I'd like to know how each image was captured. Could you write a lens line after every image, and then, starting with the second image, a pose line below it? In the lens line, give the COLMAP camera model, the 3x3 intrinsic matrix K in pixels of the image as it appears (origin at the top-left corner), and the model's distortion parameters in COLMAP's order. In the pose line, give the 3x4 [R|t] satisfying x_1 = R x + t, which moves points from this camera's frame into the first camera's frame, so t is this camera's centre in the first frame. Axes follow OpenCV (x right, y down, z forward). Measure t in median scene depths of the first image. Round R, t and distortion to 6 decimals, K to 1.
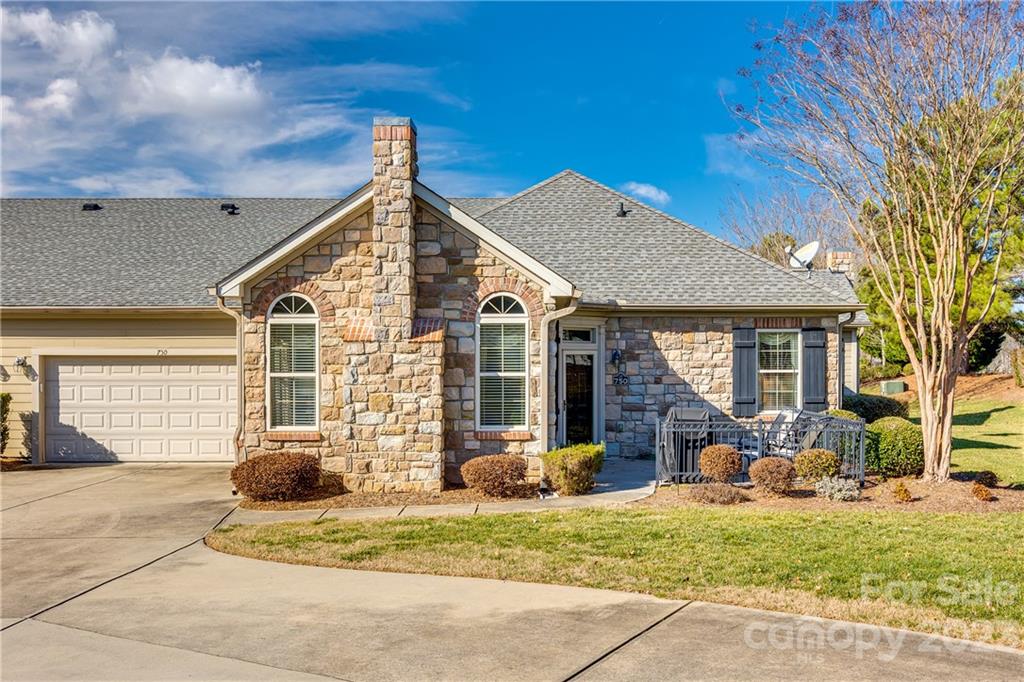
lens RADIAL K [[946.8, 0, 557.7], [0, 946.8, 361.6], [0, 0, 1]] dist [-0.003756, 0.002580]
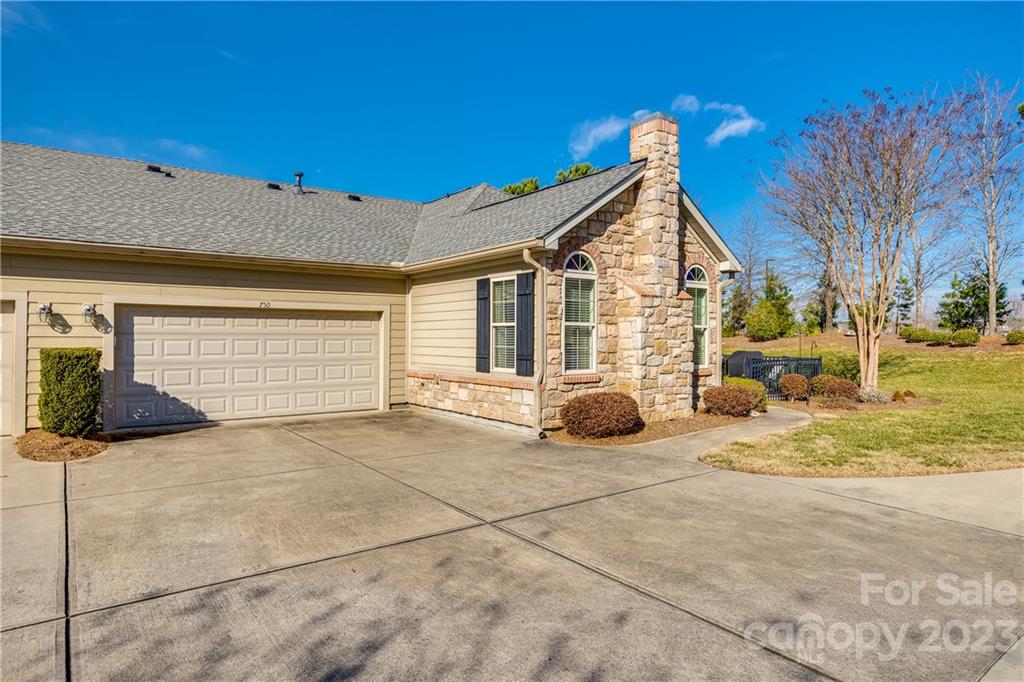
lens RADIAL K [[607.3, 0, 510.0], [0, 607.3, 335.9], [0, 0, 1]] dist [-0.002852, -0.000100]
pose [[0.812701, 0.006023, 0.582650, -0.585472], [-0.004411, 0.999982, -0.004185, 0.023873], [-0.582665, 0.000832, 0.812712, 0.352733]]
